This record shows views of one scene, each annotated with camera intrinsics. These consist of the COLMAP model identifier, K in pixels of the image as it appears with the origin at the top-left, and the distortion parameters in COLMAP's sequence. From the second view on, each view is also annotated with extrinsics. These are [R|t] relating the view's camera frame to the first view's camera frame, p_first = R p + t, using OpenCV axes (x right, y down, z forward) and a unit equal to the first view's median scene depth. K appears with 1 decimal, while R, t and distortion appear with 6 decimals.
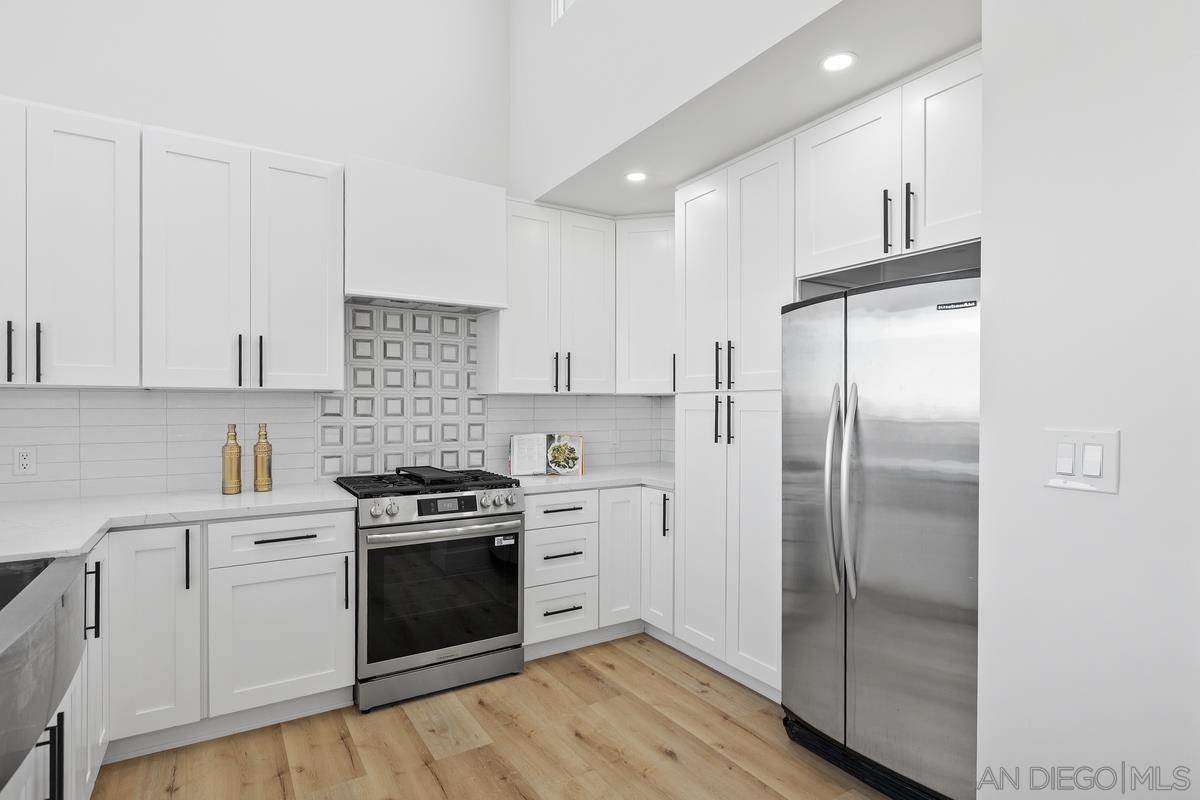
lens RADIAL K [[605.8, 0, 600.0], [0, 605.8, 400.0], [0, 0, 1]] dist [0.001435, 0.000436]
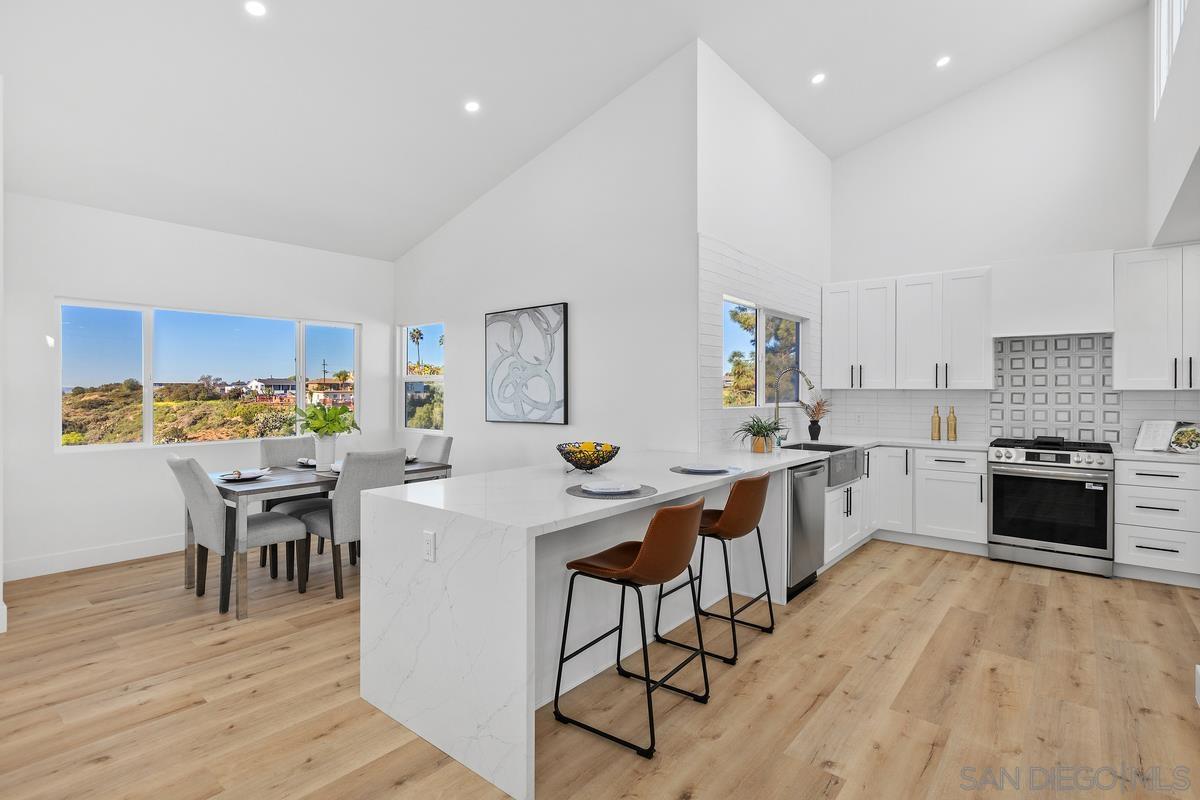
lens RADIAL K [[580.1, 0, 603.3], [0, 580.1, 389.5], [0, 0, 1]] dist [0.001178, -0.000492]
pose [[0.305231, -0.001329, -0.952277, 0.835117], [0.007290, 0.999973, 0.000941, -0.024358], [0.952250, -0.007230, 0.305233, -0.615652]]
